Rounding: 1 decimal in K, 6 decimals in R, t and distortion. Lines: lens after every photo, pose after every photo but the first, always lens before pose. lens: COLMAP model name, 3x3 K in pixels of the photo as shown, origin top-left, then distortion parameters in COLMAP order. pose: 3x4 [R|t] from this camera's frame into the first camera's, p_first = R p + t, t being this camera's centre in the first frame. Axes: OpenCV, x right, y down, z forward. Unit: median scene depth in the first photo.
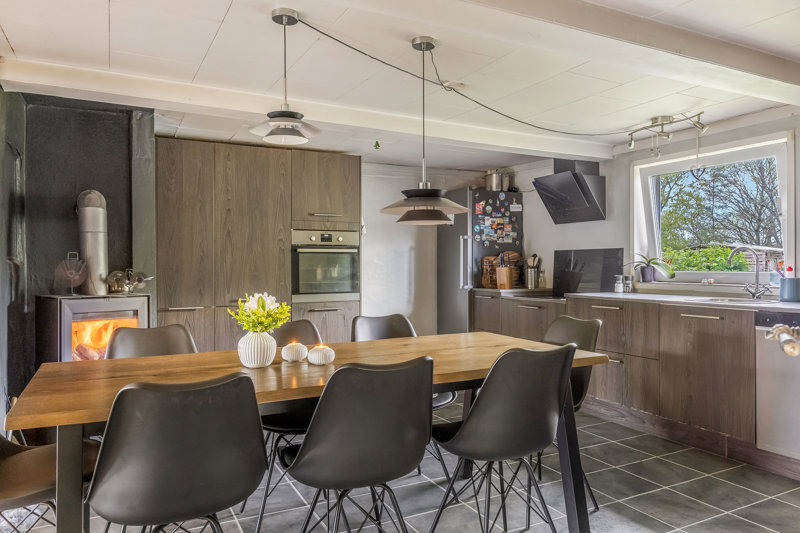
lens RADIAL K [[564.3, 0, 399.8], [0, 564.3, 263.5], [0, 0, 1]] dist [-0.006719, 0.003049]
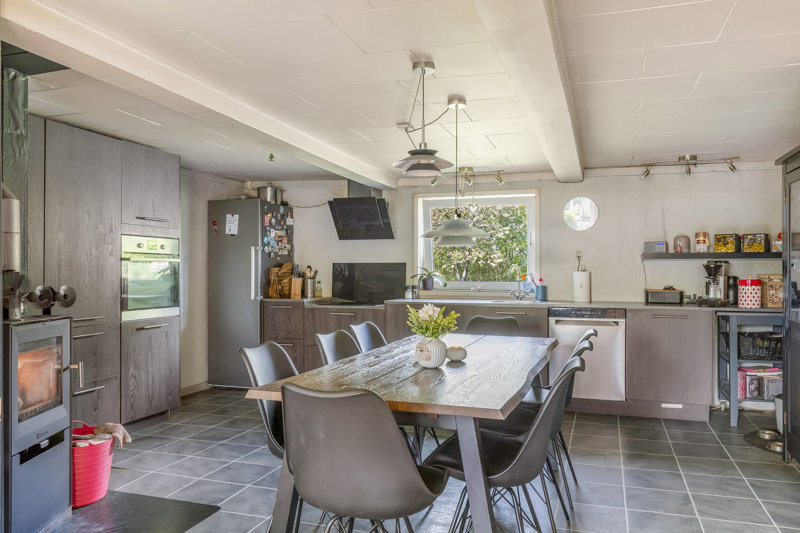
lens RADIAL K [[602.1, 0, 400.7], [0, 602.1, 270.8], [0, 0, 1]] dist [0.004853, 0.004999]
pose [[0.717387, 0.006345, 0.696646, -0.443422], [-0.005483, 0.999979, -0.003462, -0.004257], [-0.696654, -0.001336, 0.717406, 0.052898]]
